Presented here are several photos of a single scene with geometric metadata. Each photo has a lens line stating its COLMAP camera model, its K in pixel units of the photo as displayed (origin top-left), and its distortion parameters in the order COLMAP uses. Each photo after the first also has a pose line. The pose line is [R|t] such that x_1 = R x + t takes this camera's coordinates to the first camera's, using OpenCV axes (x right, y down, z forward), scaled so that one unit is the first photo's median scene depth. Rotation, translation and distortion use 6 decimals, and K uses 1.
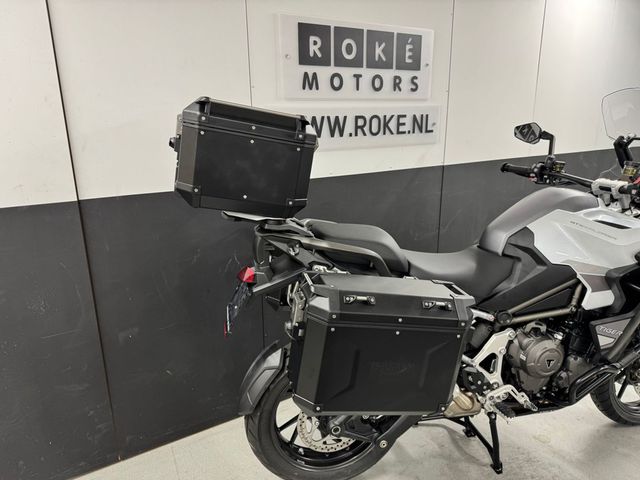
lens RADIAL K [[449.4, 0, 318.8], [0, 449.4, 256.1], [0, 0, 1]] dist [-0.000859, -0.004428]
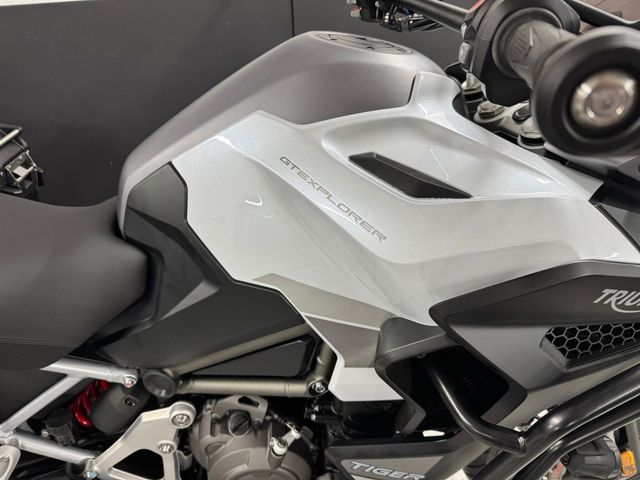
lens RADIAL K [[449.4, 0, 318.8], [0, 449.4, 256.1], [0, 0, 1]] dist [-0.000859, -0.004428]
pose [[0.988991, 0.070426, -0.130145, 0.595715], [-0.028857, 0.954391, 0.297160, -0.096789], [0.145137, -0.290133, 0.945916, 0.664182]]
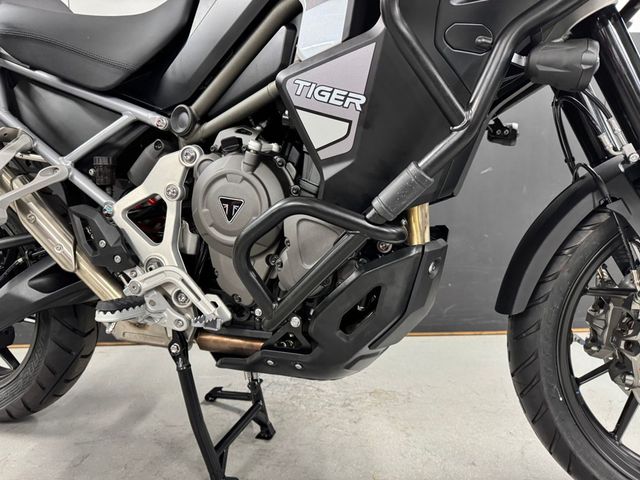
lens RADIAL K [[451.0, 0, 322.6], [0, 451.0, 250.1], [0, 0, 1]] dist [0.007324, -0.007611]
pose [[0.858582, 0.071636, -0.507647, 0.785508], [-0.157808, 0.979041, -0.128742, 0.309478], [0.487785, 0.190647, 0.851892, 0.689005]]
